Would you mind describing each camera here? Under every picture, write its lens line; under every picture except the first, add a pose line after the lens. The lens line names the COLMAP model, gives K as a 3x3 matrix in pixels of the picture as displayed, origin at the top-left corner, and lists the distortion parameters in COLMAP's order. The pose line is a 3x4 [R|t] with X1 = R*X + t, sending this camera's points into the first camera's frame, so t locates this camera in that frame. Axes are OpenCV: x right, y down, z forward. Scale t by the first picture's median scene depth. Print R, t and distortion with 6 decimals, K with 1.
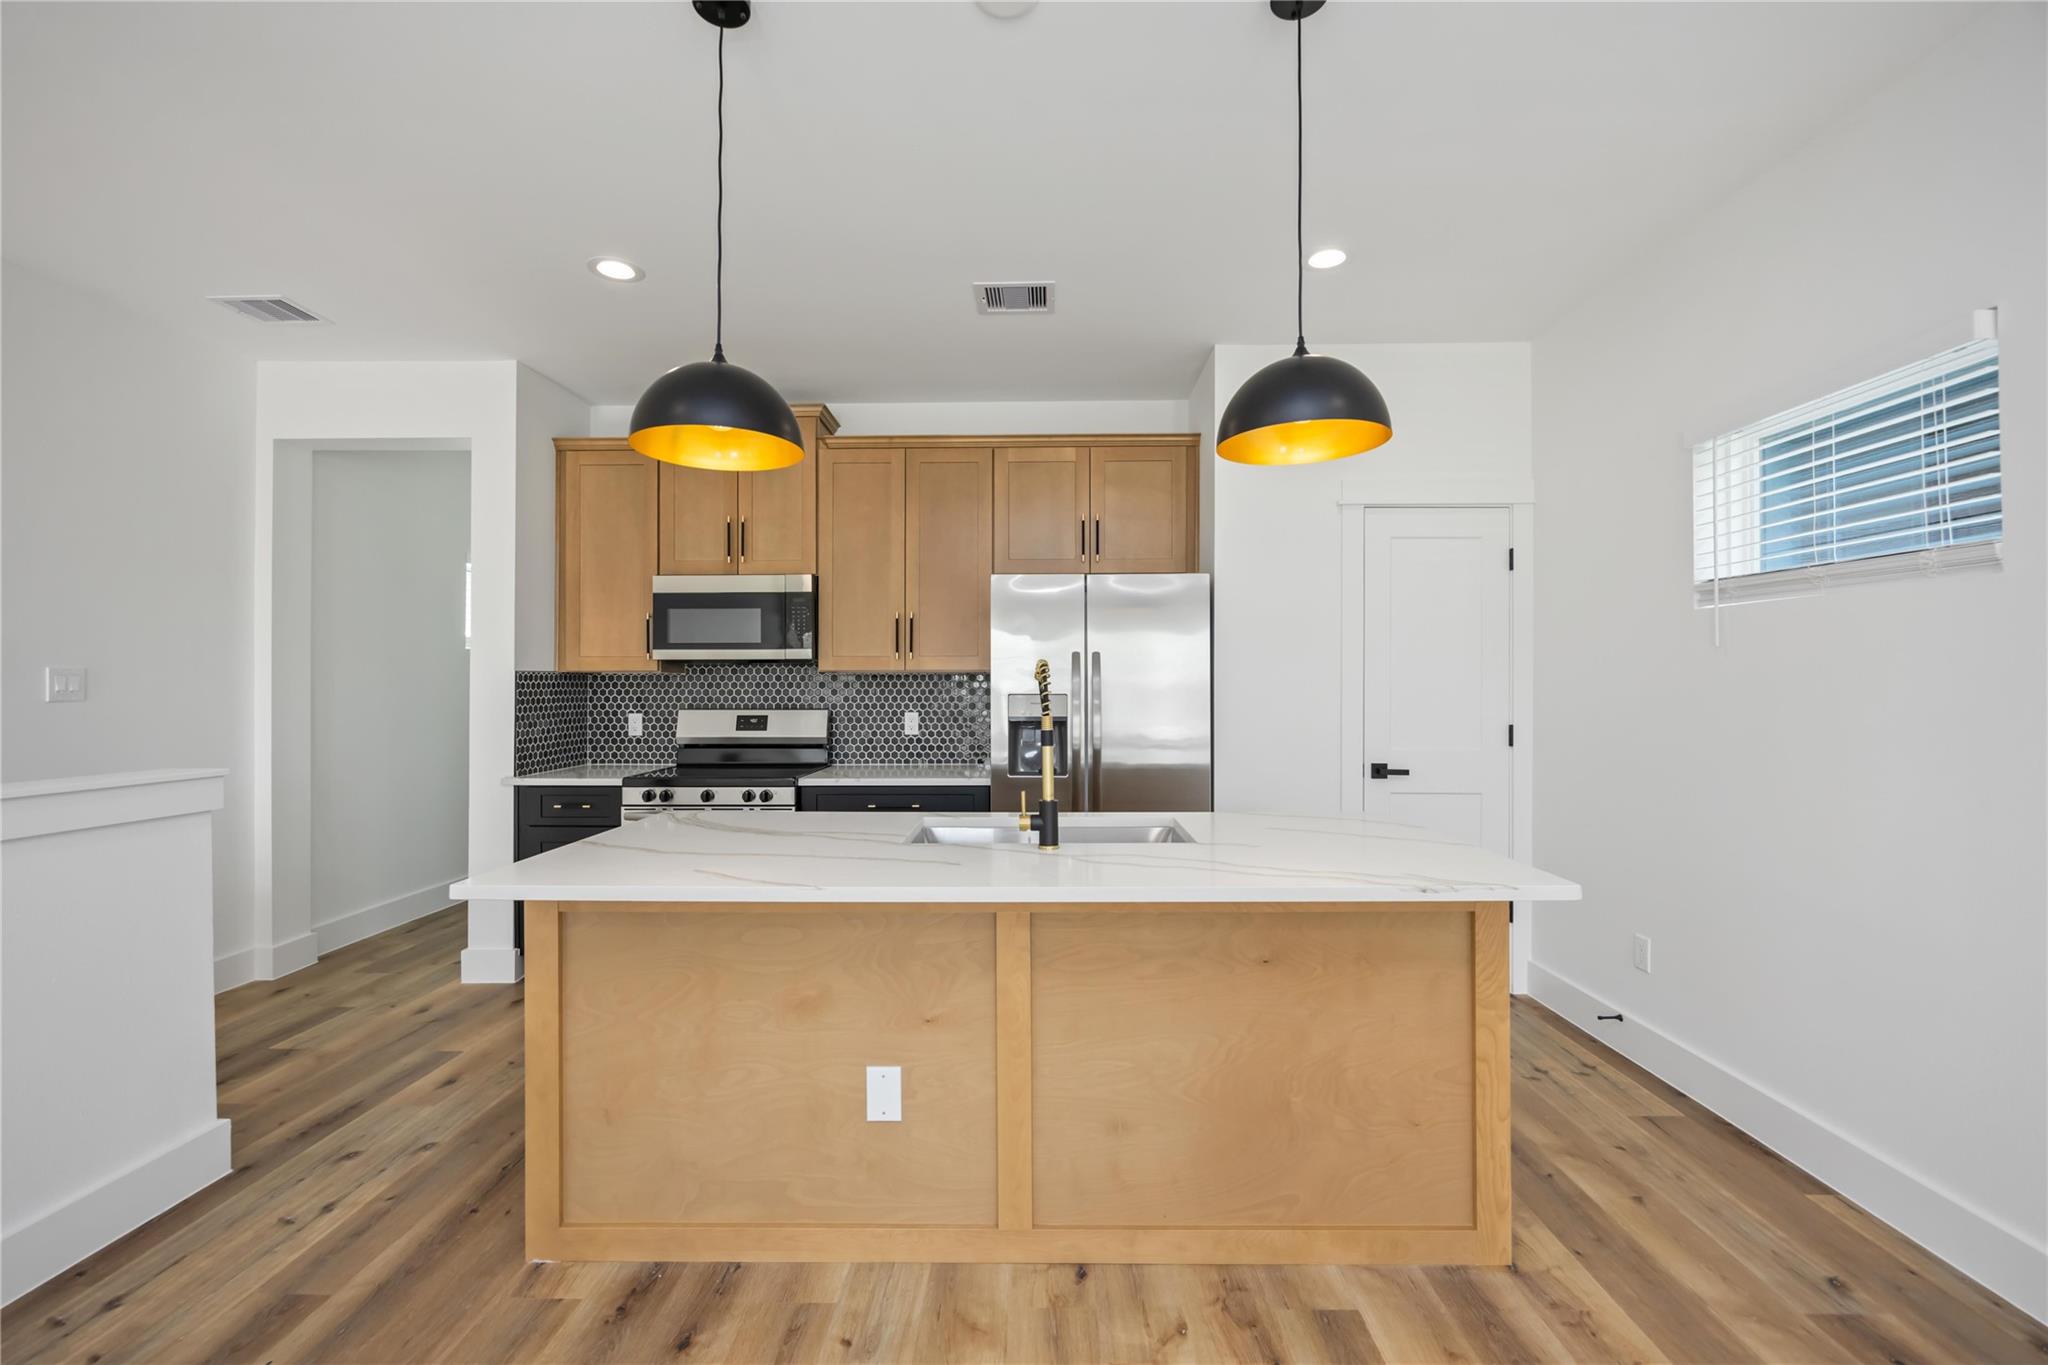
lens RADIAL K [[868.7, 0, 1037.9], [0, 868.7, 678.8], [0, 0, 1]] dist [0.004348, 0.000153]
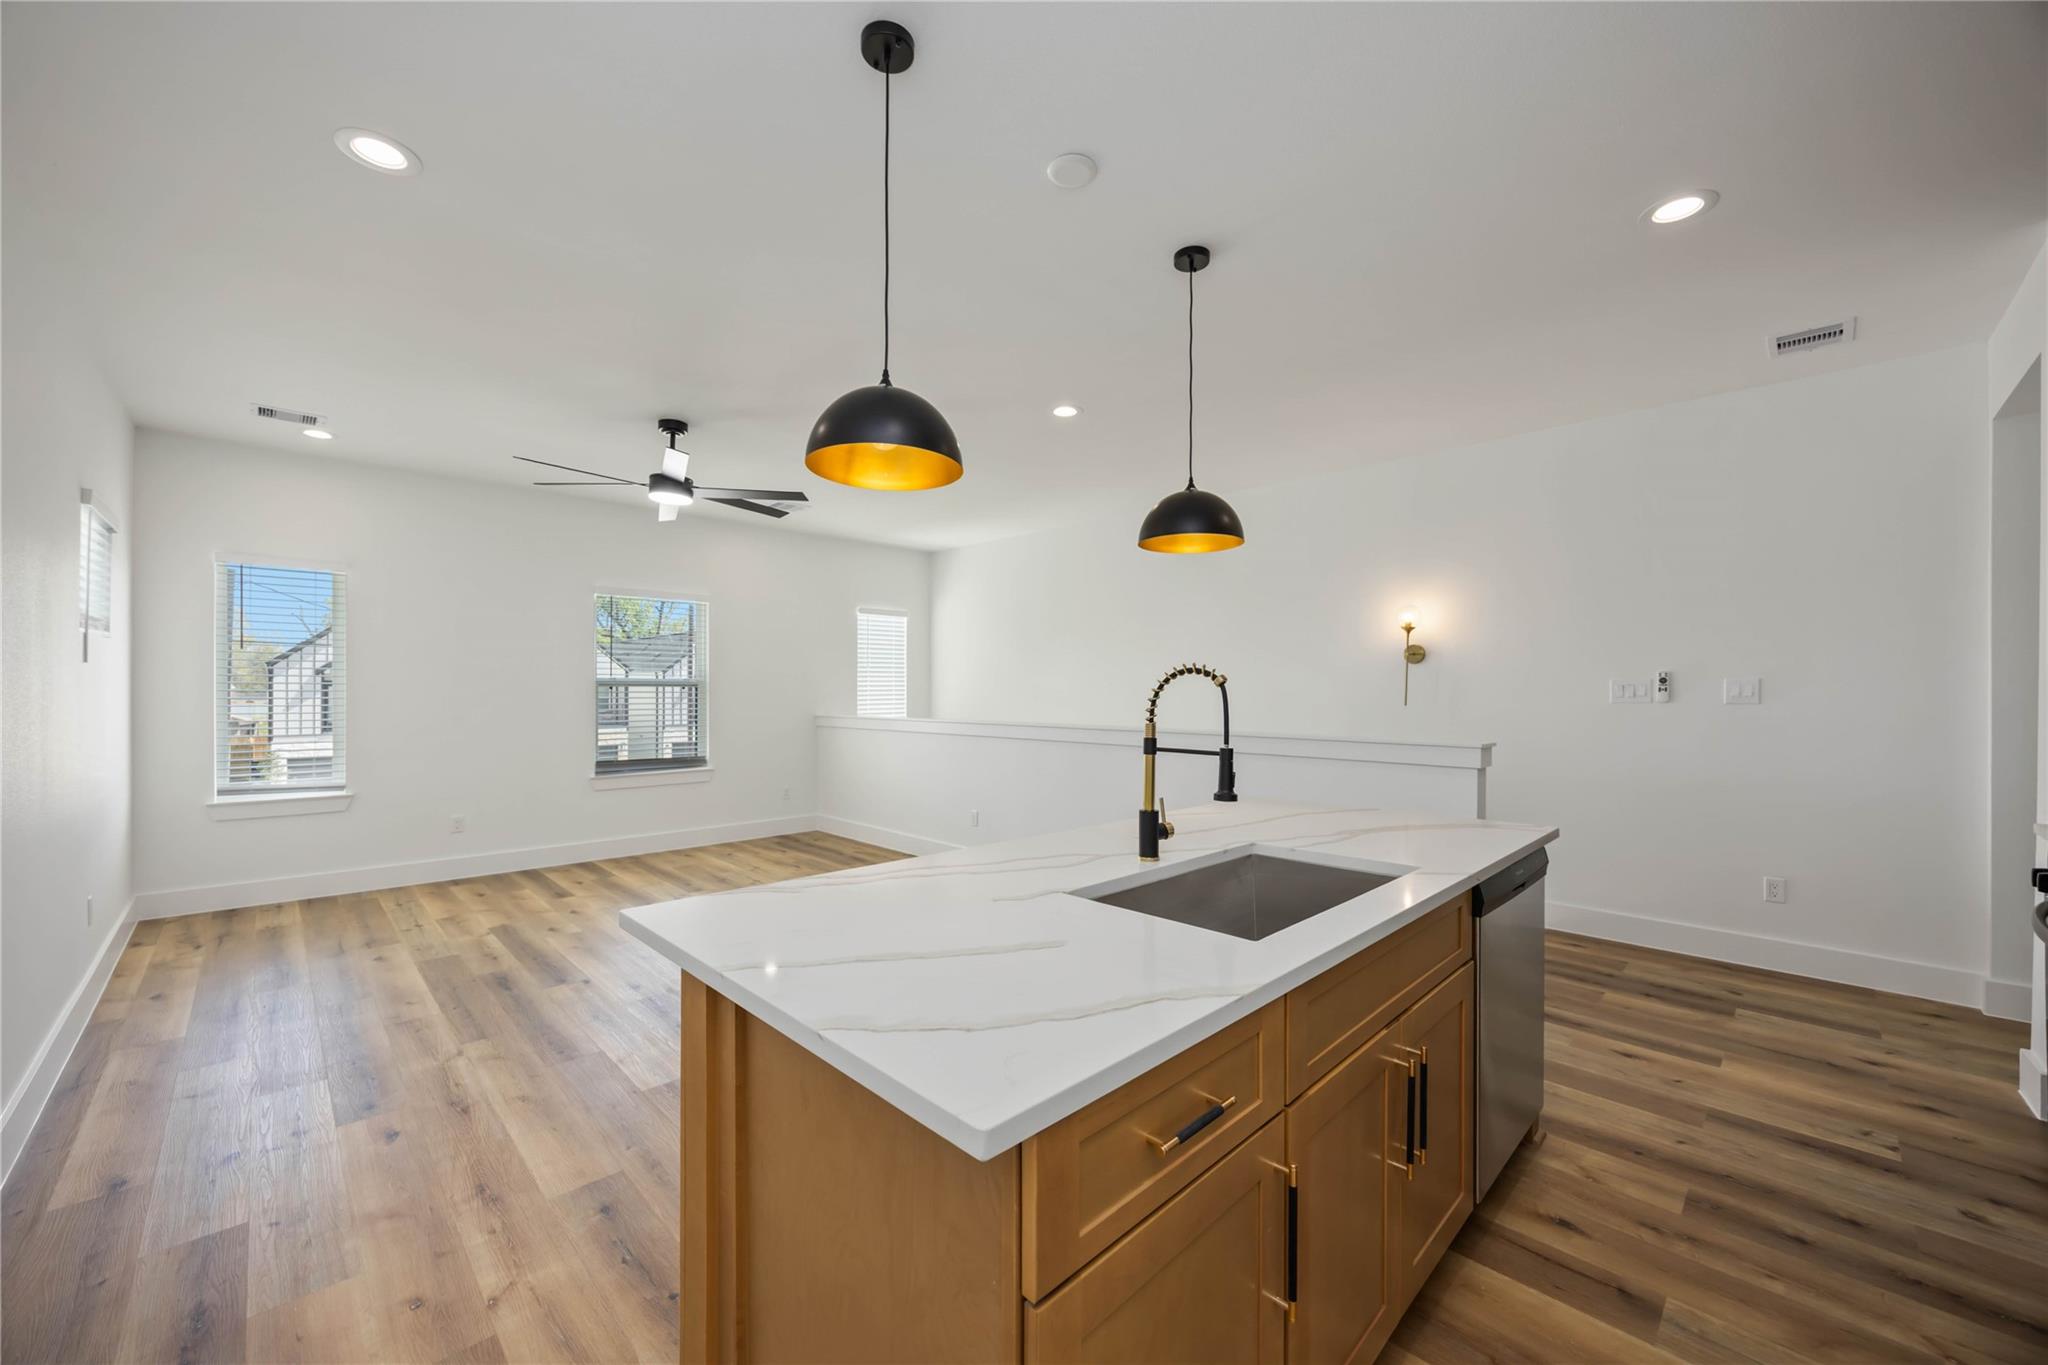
lens RADIAL K [[783.1, 0, 1020.8], [0, 783.1, 694.8], [0, 0, 1]] dist [-0.003039, -0.000204]
pose [[-0.708137, 0.003239, -0.706068, 0.381577], [0.005039, 0.999987, -0.000466, 0.005529], [0.706057, -0.003888, -0.708144, 0.800994]]
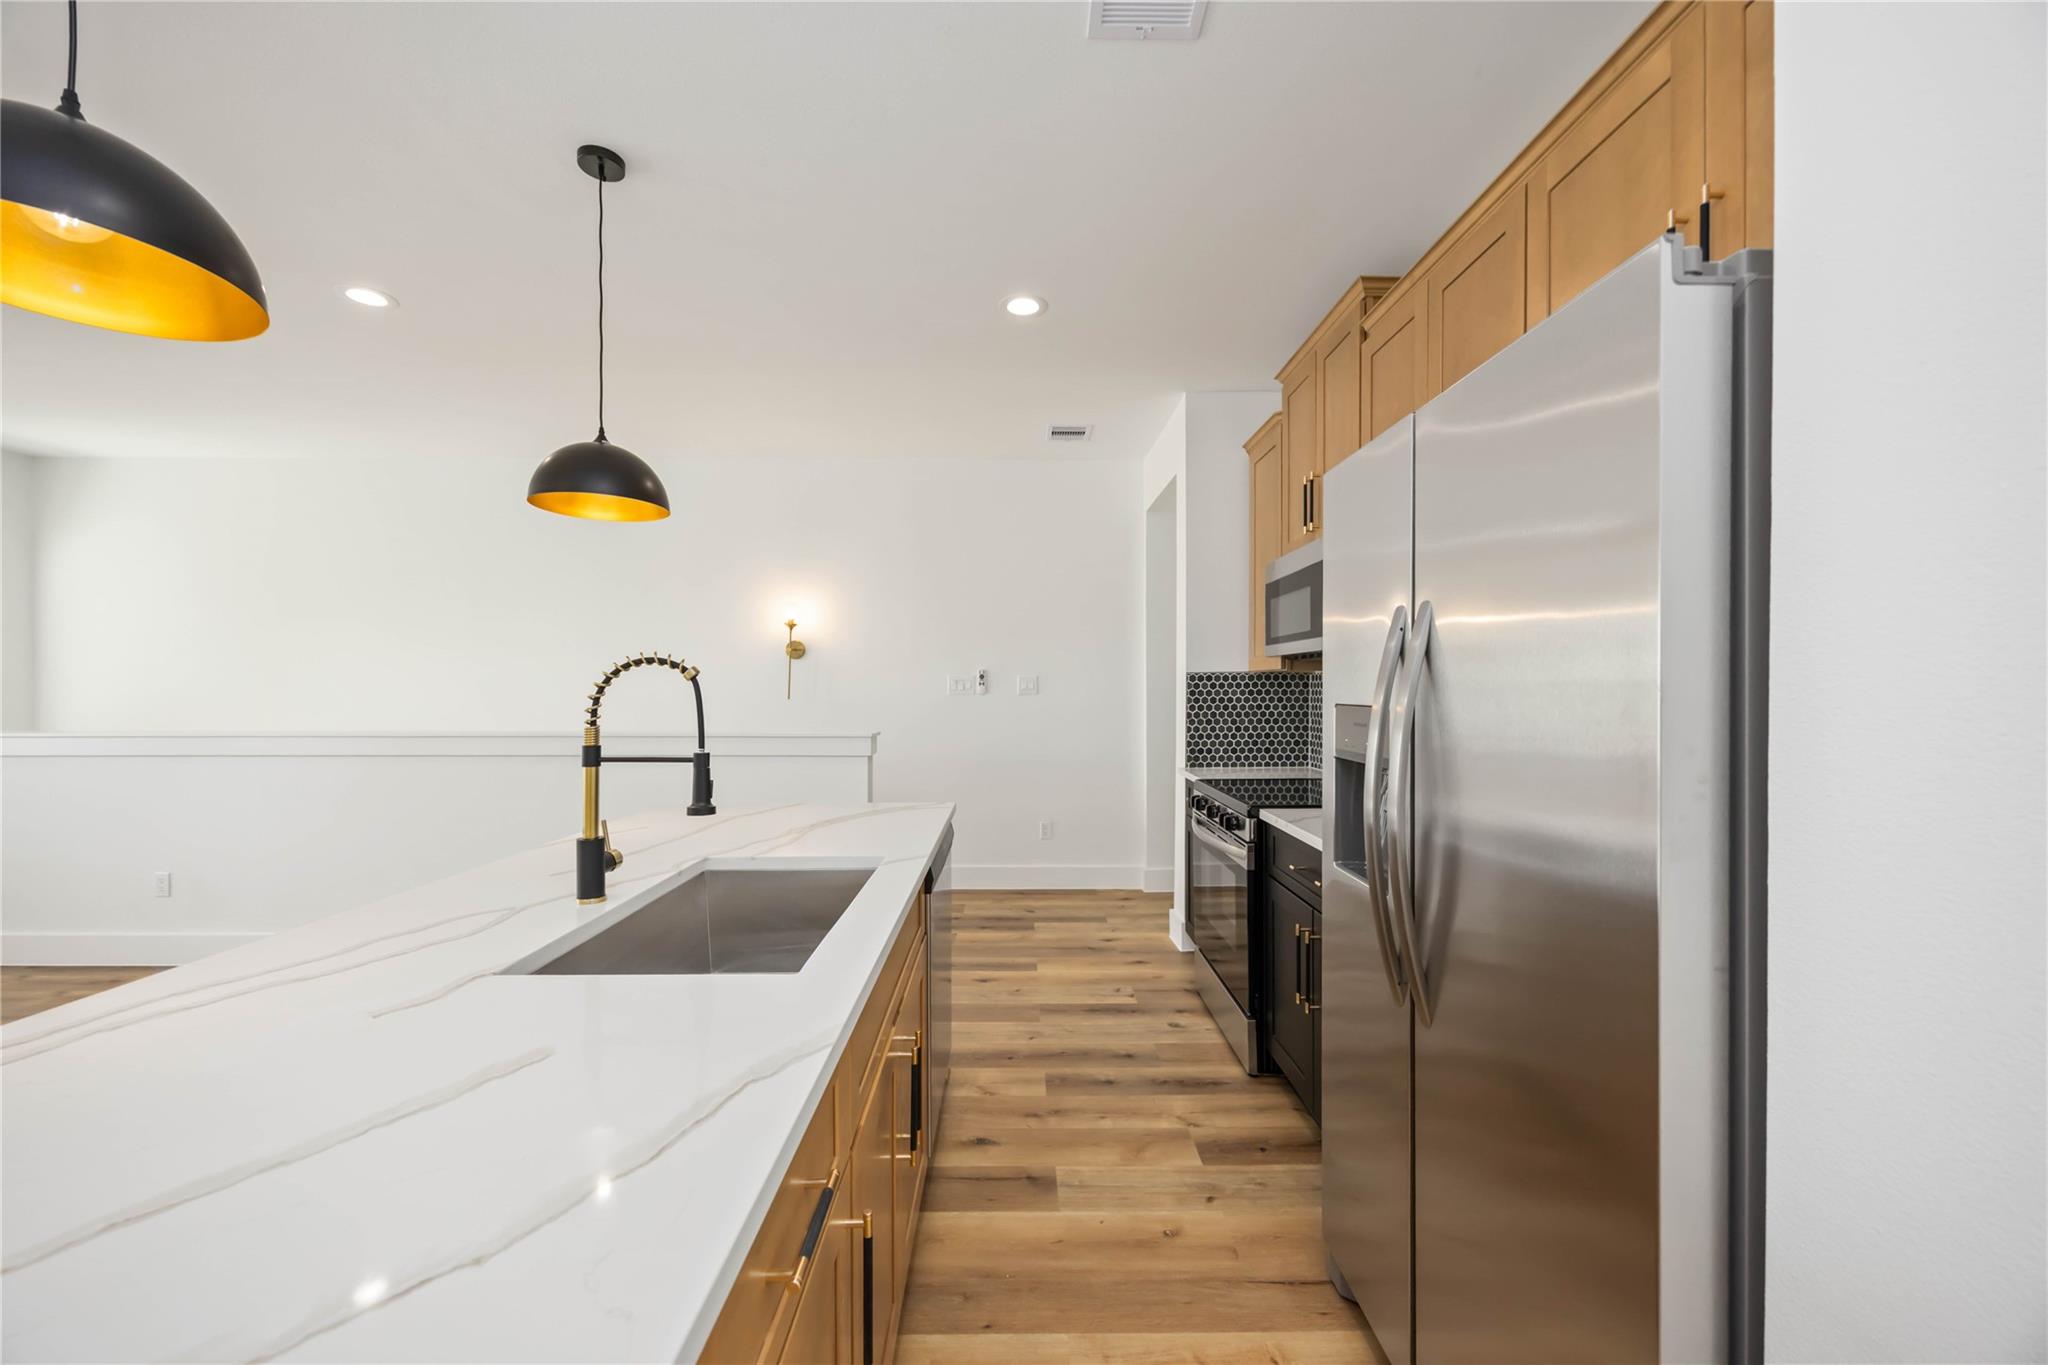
lens RADIAL K [[783.1, 0, 1024.9], [0, 783.1, 691.1], [0, 0, 1]] dist [-0.003039, -0.000204]
pose [[0.022970, 0.007276, -0.999710, 0.367011], [0.009391, 0.999928, 0.007494, 0.005154], [0.999692, -0.009560, 0.022900, 0.719833]]
